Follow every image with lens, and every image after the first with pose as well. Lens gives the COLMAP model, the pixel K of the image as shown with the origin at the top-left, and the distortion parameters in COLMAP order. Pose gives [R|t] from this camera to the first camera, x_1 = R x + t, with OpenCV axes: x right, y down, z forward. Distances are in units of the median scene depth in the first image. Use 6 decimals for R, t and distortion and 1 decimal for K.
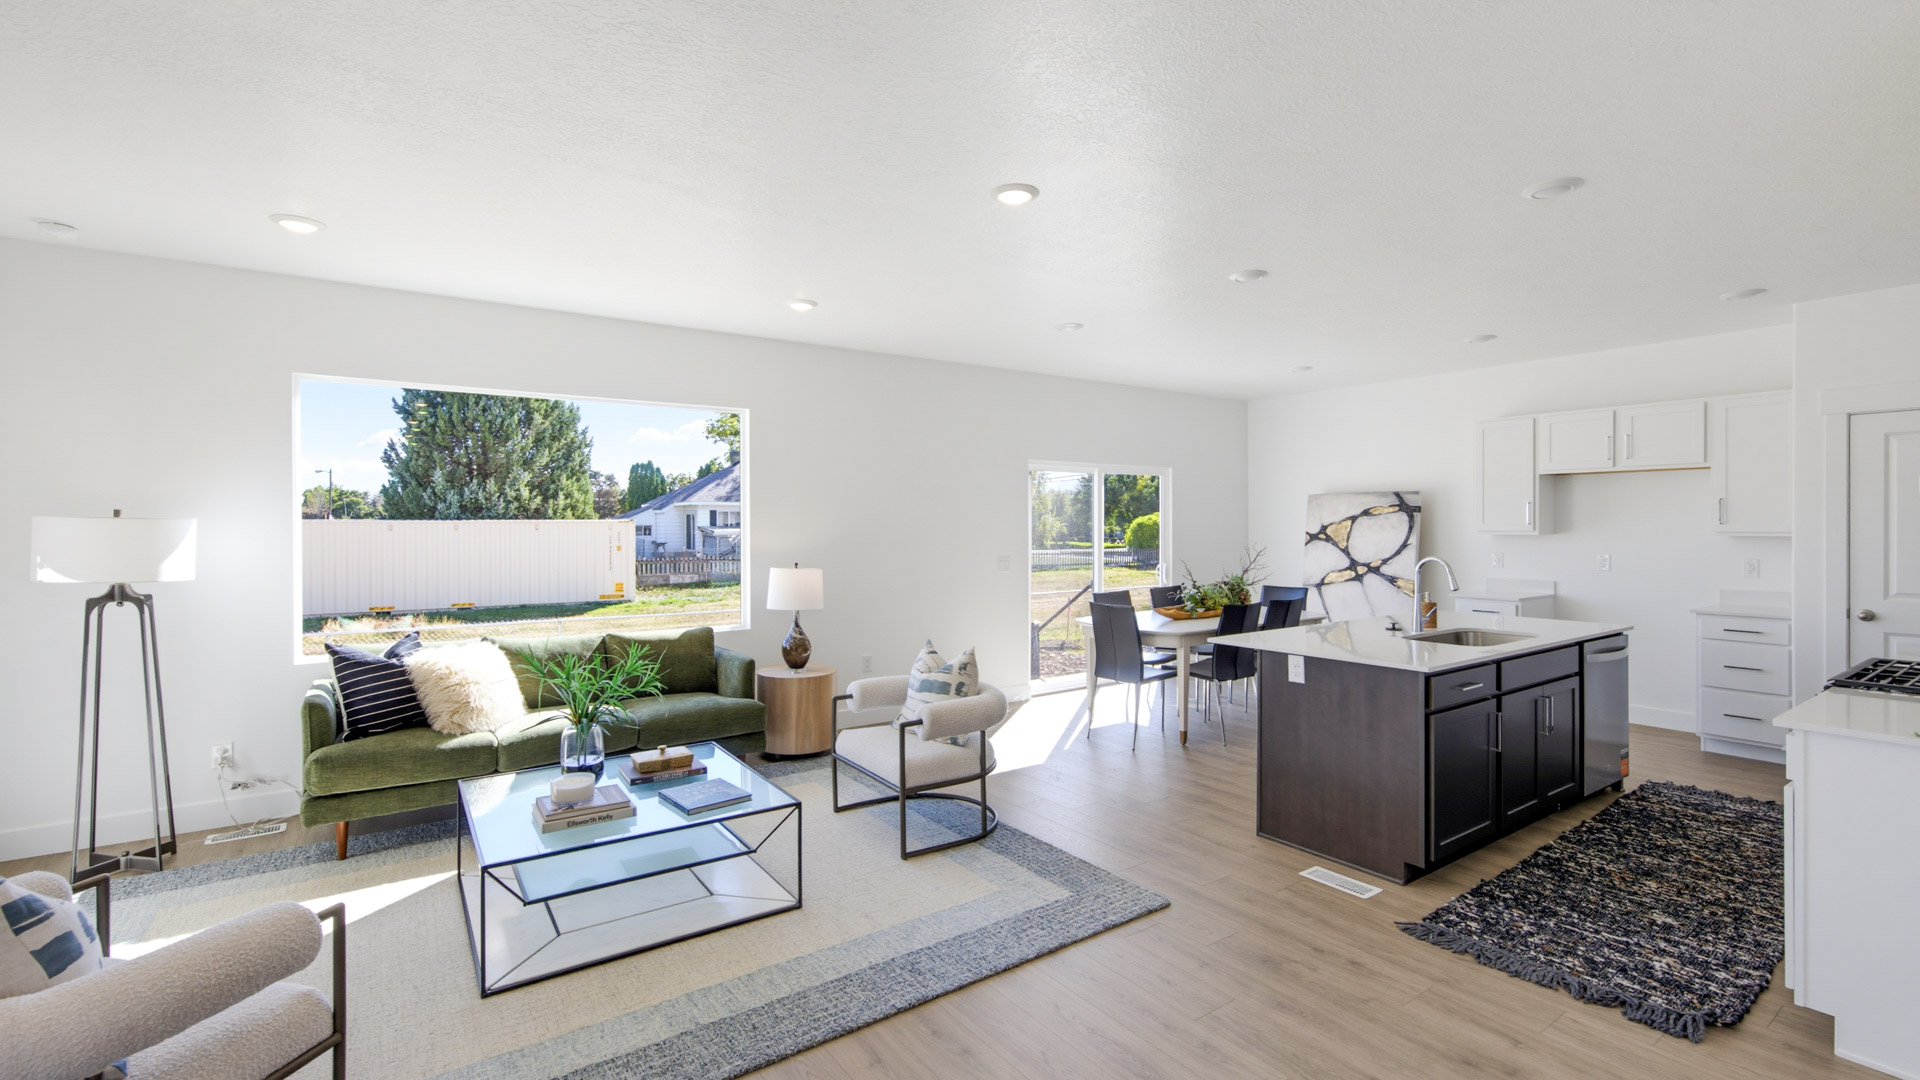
lens RADIAL K [[839.6, 0, 966.2], [0, 839.6, 527.2], [0, 0, 1]] dist [-0.000006, 0.000416]
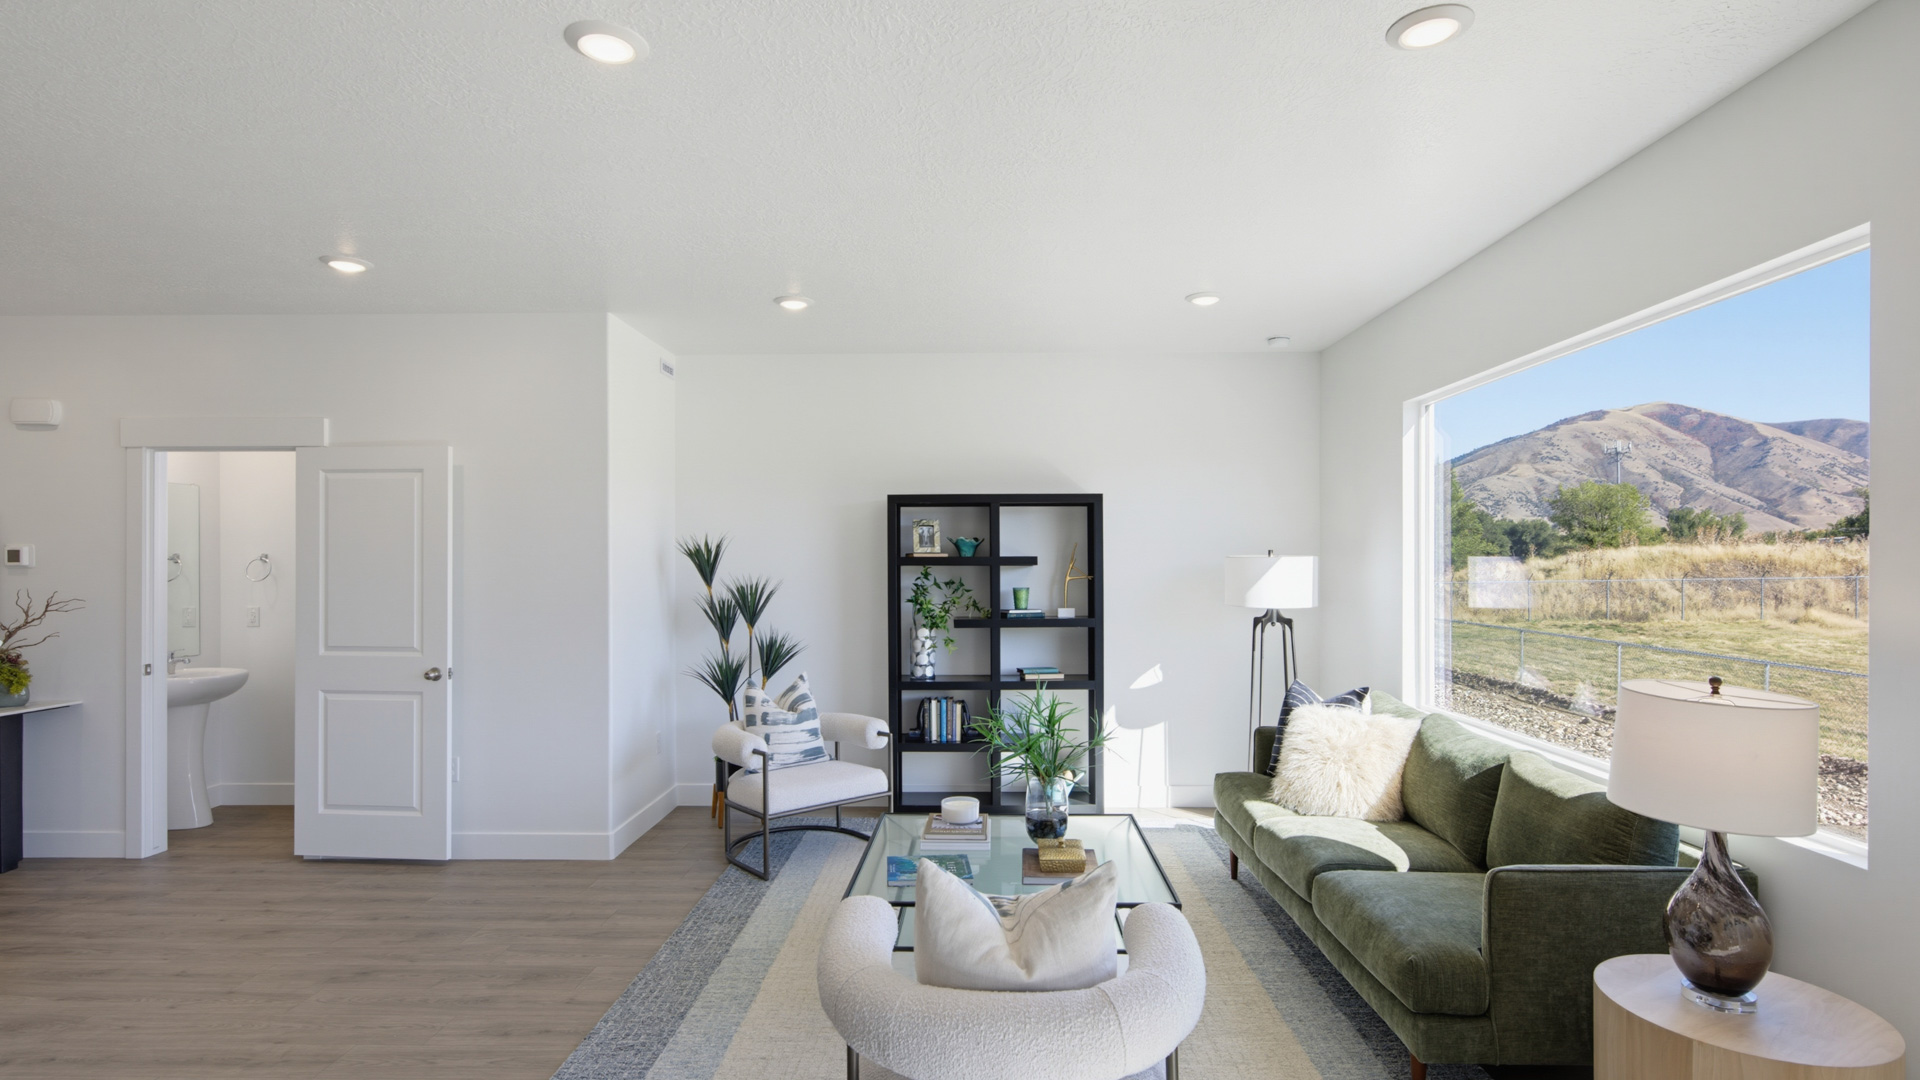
lens RADIAL K [[942.2, 0, 965.4], [0, 942.2, 563.1], [0, 0, 1]] dist [-0.000899, 0.001280]
pose [[-0.595971, 0.004529, -0.802994, 0.288231], [0.000464, 0.999986, 0.005295, -0.005957], [0.803006, 0.002783, -0.595964, 1.006771]]
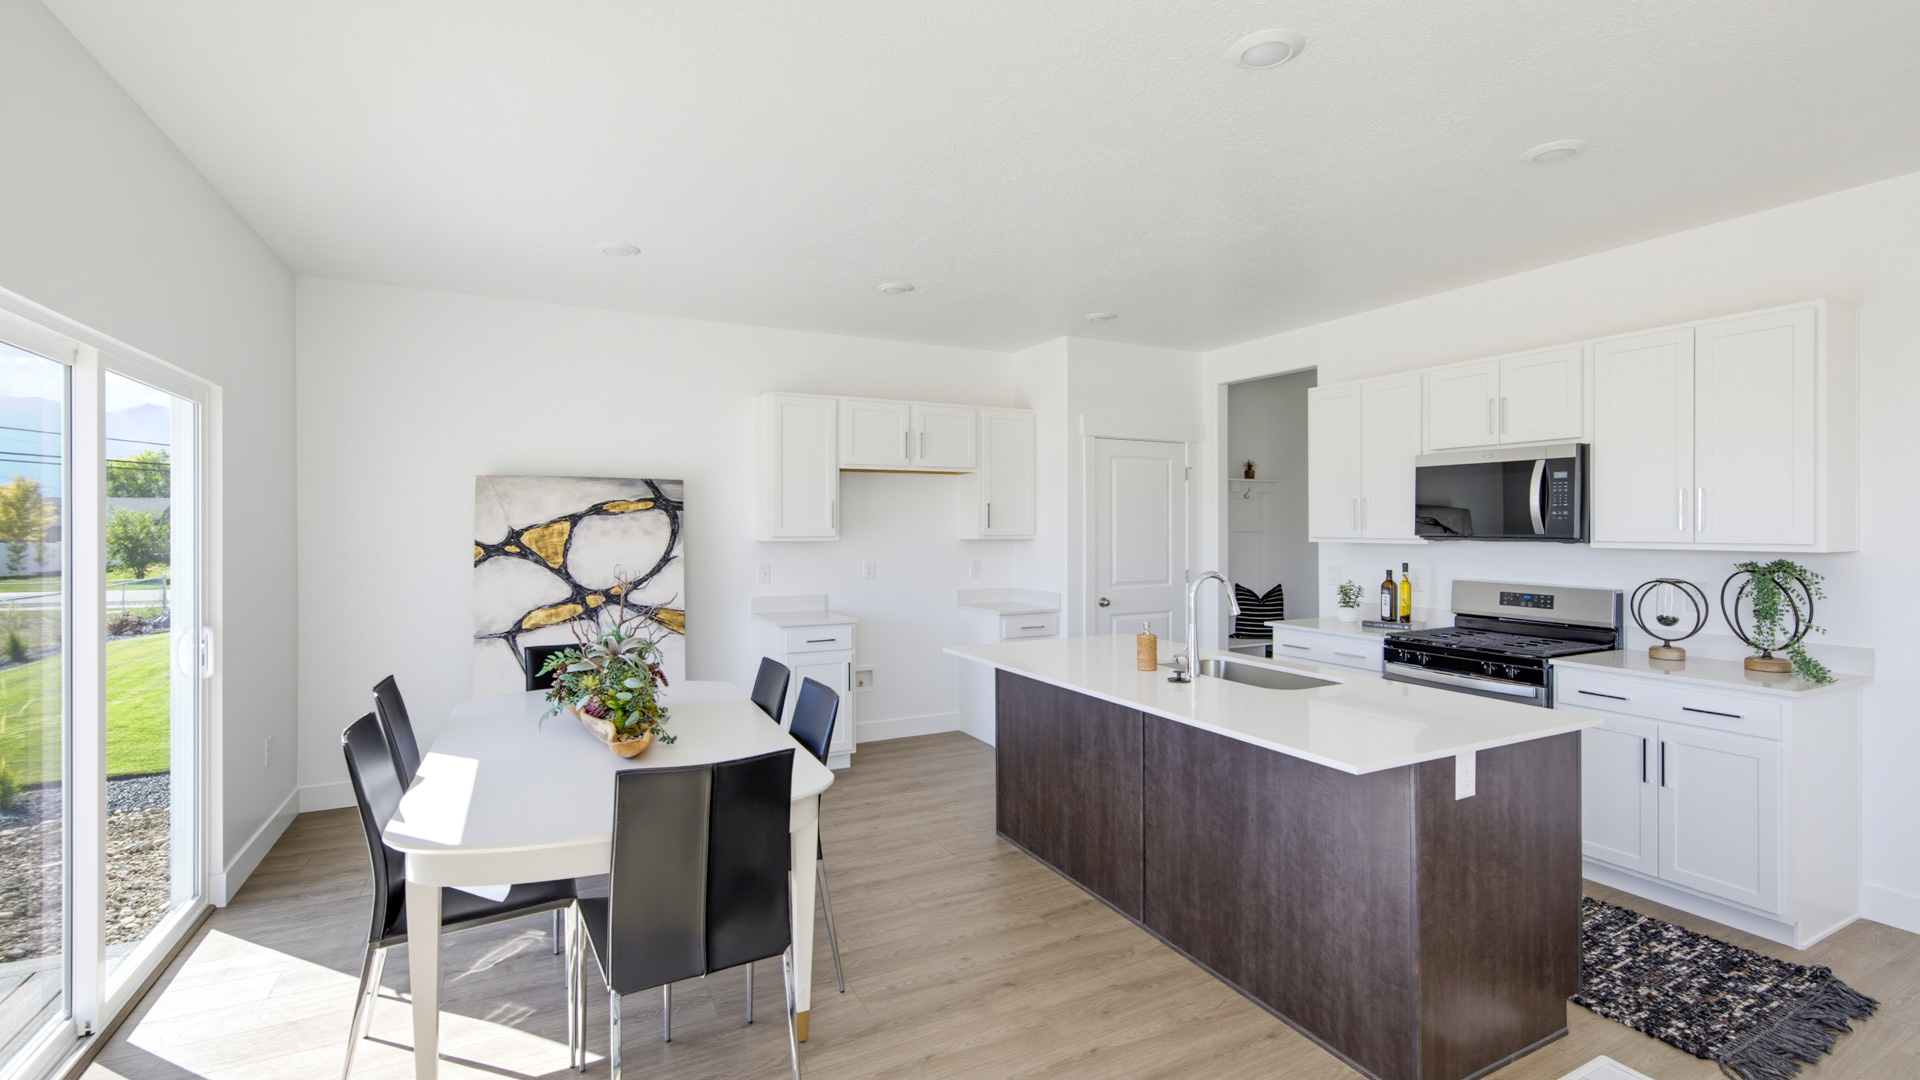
lens RADIAL K [[851.0, 0, 981.0], [0, 851.0, 520.1], [0, 0, 1]] dist [-0.002622, 0.000163]
pose [[0.129731, 0.010840, 0.991490, -0.171952], [0.003727, 0.999928, -0.011420, -0.001371], [-0.991542, 0.005177, 0.129681, 0.912638]]
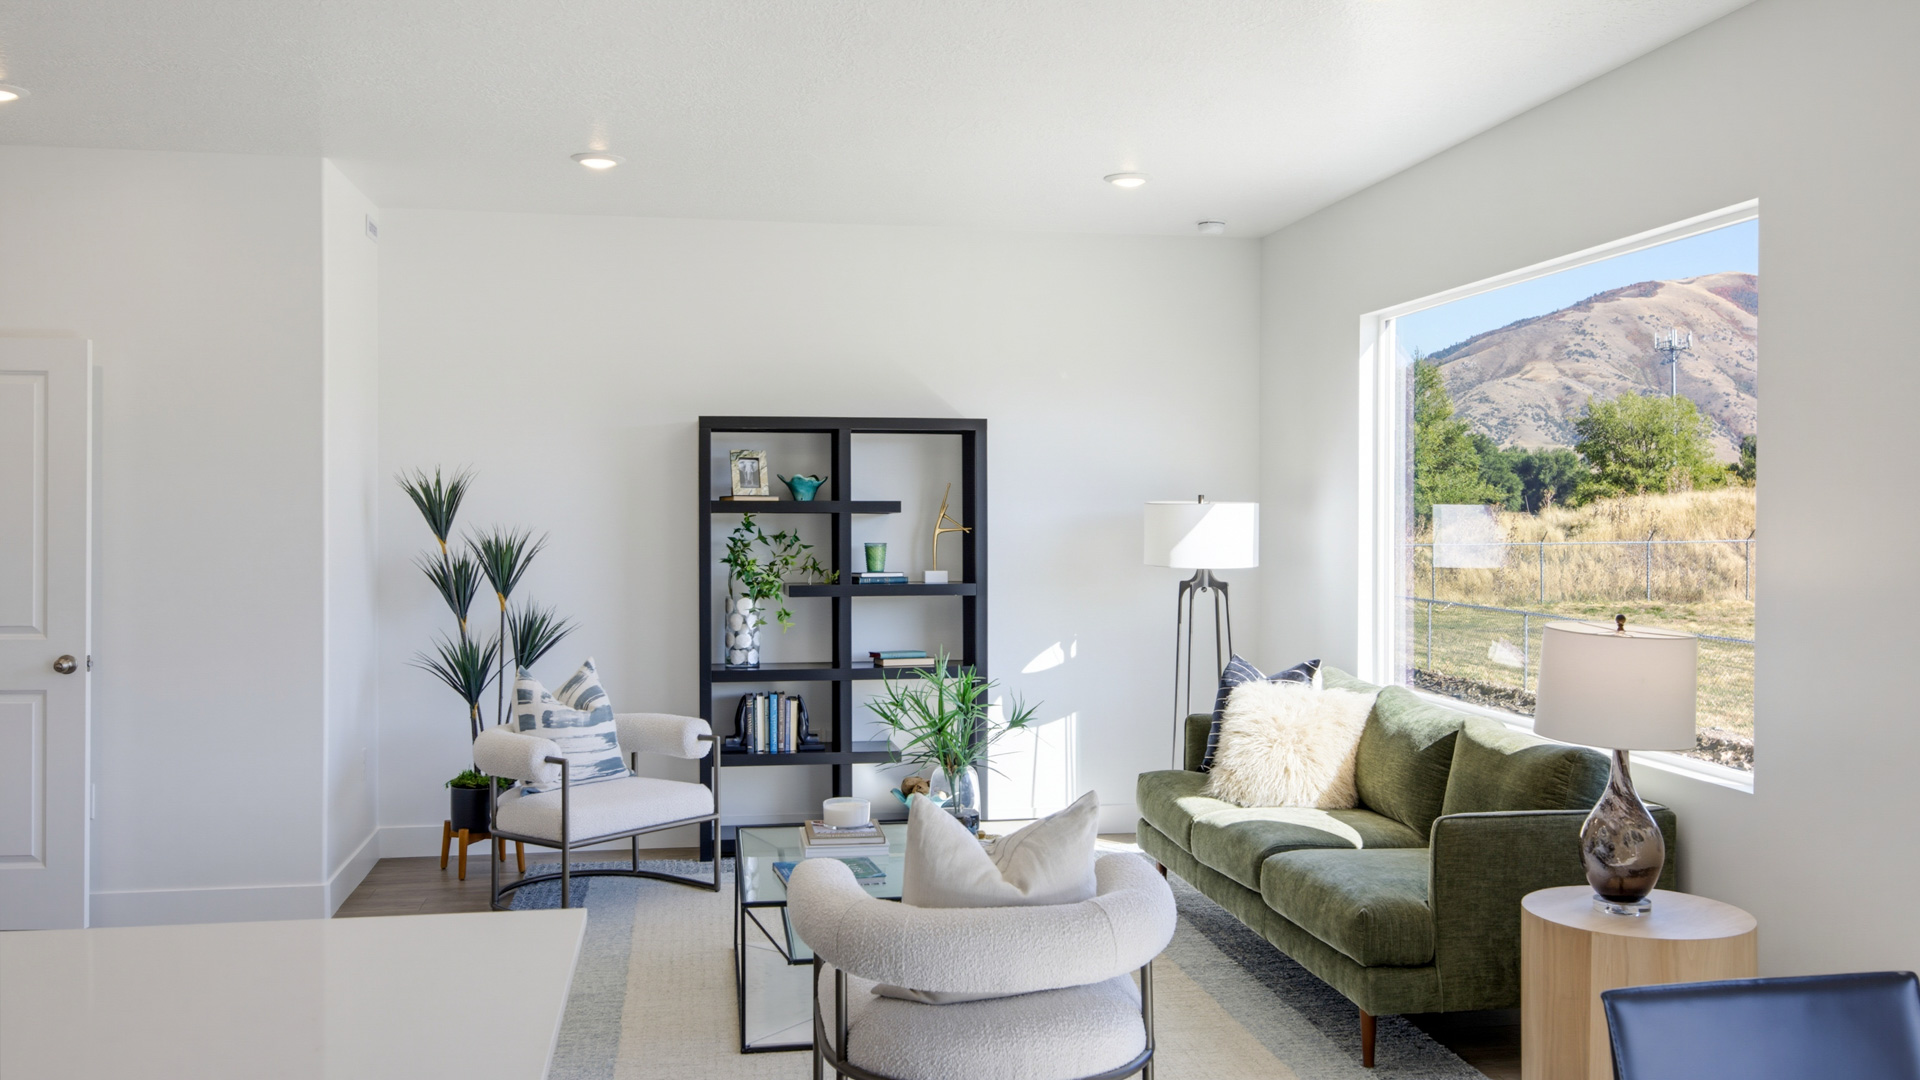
lens RADIAL K [[1617.8, 0, 961.2], [0, 1617.8, 511.3], [0, 0, 1]] dist [0.003089, 0.005889]
pose [[-0.433819, 0.001241, -0.900999, 0.581610], [-0.005046, 0.999980, 0.003807, -0.004818], [0.900986, 0.006198, -0.433804, 1.072483]]
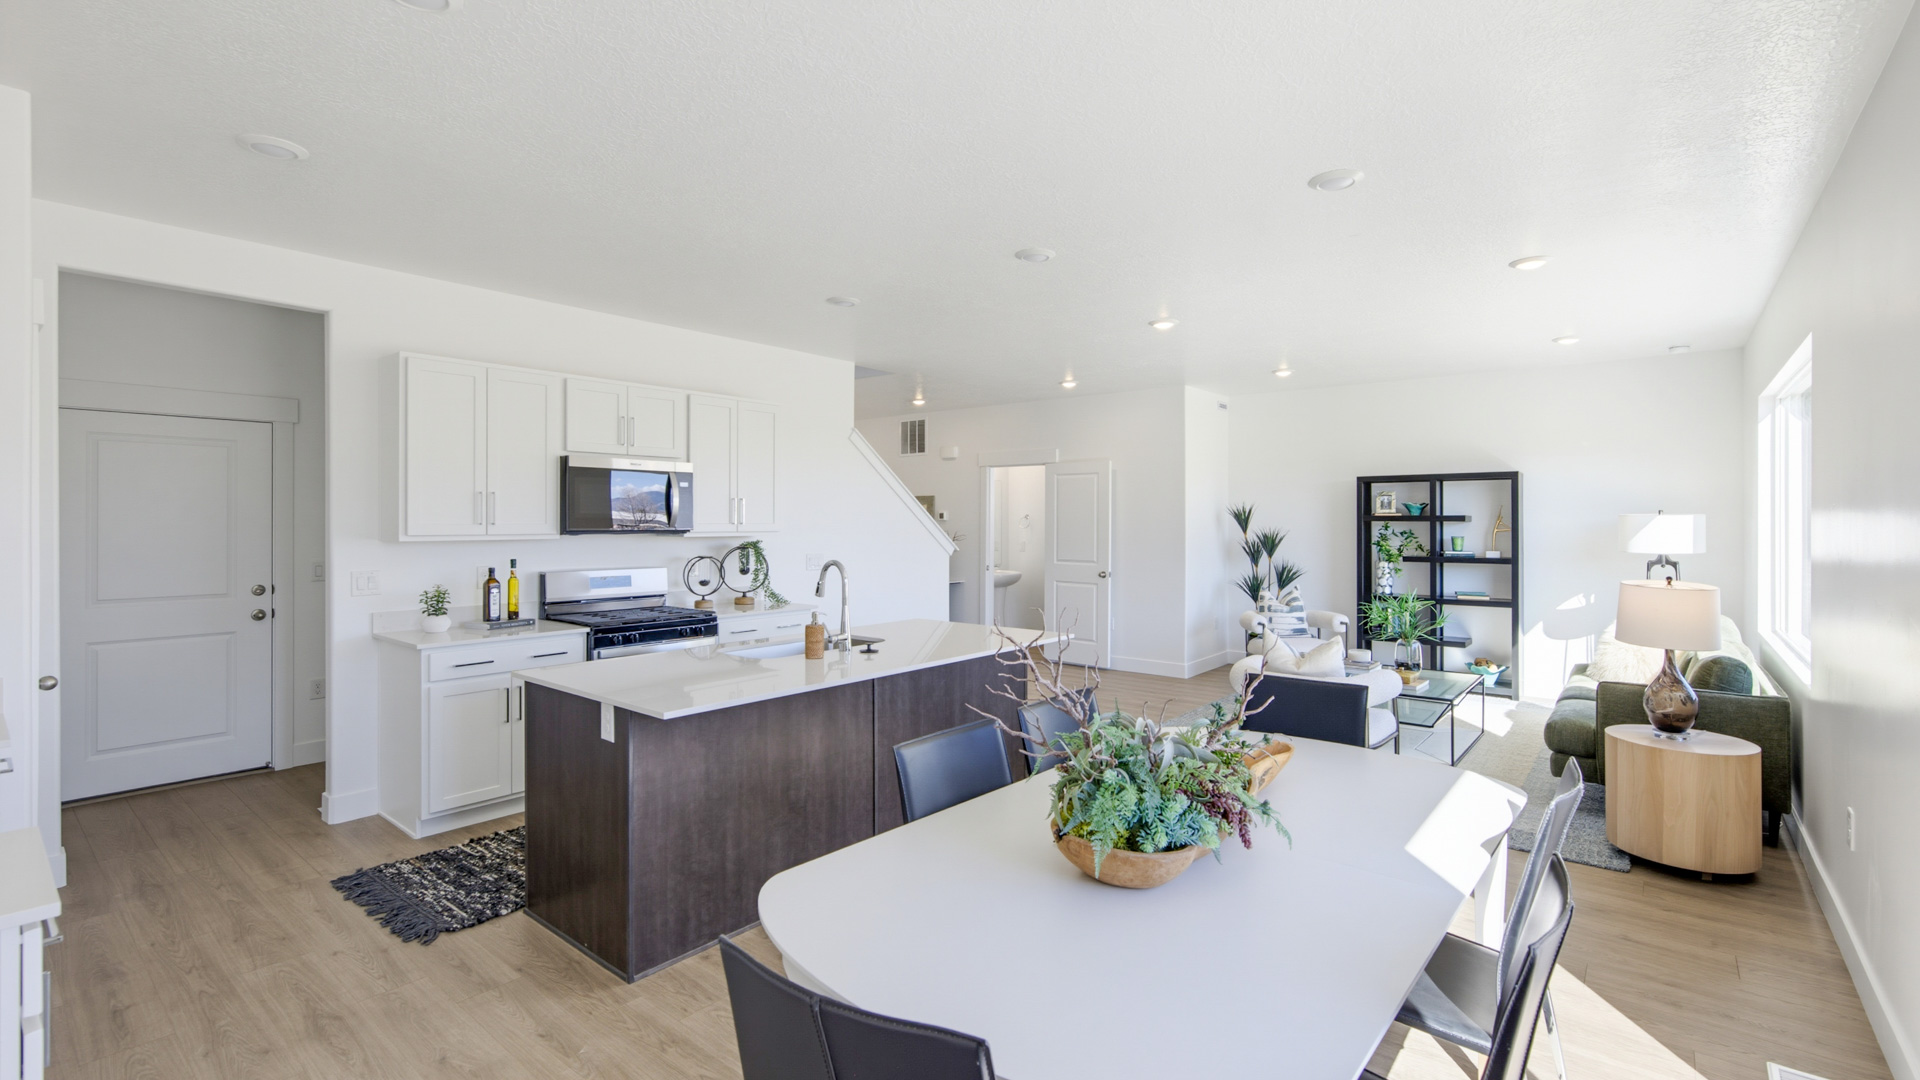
lens RADIAL K [[839.6, 0, 966.2], [0, 839.6, 527.2], [0, 0, 1]] dist [-0.000006, 0.000416]
pose [[-0.965887, 0.005910, -0.258895, 0.537378], [0.002811, 0.999920, 0.012339, -0.007571], [0.258947, 0.011190, -0.965827, 1.547267]]
